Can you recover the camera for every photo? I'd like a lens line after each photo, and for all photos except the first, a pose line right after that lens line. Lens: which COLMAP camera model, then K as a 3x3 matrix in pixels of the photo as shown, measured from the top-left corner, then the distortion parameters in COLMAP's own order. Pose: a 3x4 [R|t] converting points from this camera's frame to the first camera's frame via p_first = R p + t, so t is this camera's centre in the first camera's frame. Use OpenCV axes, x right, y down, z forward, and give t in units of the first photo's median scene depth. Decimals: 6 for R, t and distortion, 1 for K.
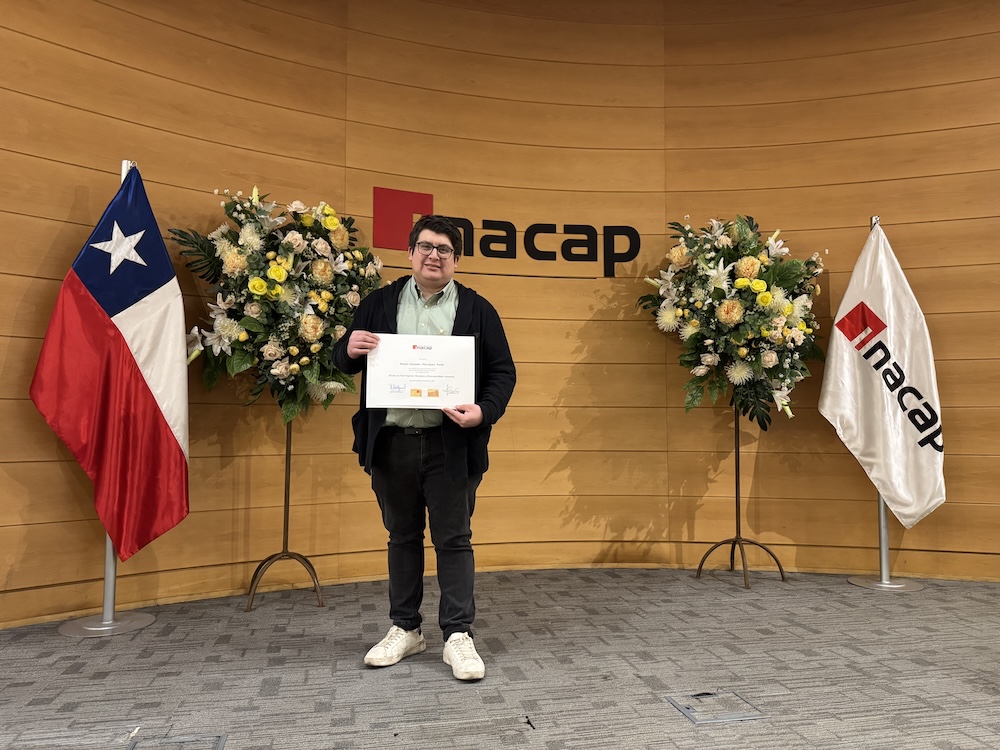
lens RADIAL K [[717.7, 0, 500.0], [0, 717.7, 375.0], [0, 0, 1]] dist [0.002088, 0.000955]
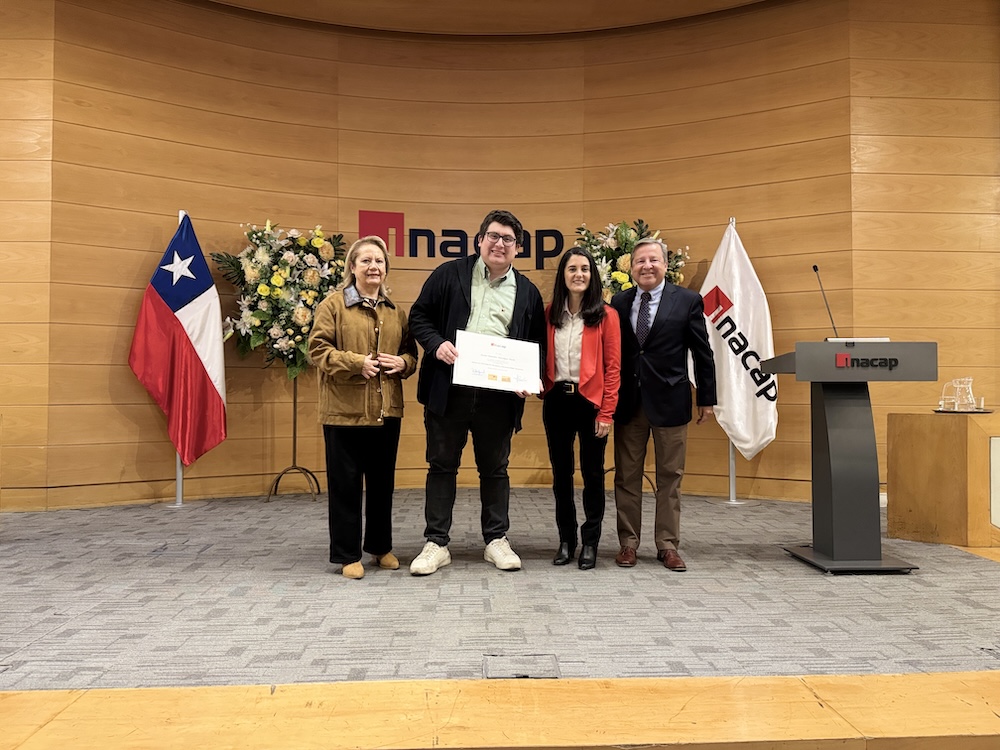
lens RADIAL K [[692.4, 0, 500.0], [0, 692.4, 375.0], [0, 0, 1]] dist [0.000536, -0.001378]
pose [[0.985583, -0.004064, -0.169144, 0.373453], [0.013076, 0.998551, 0.052202, -0.013113], [0.168687, -0.053661, 0.984208, -0.339397]]
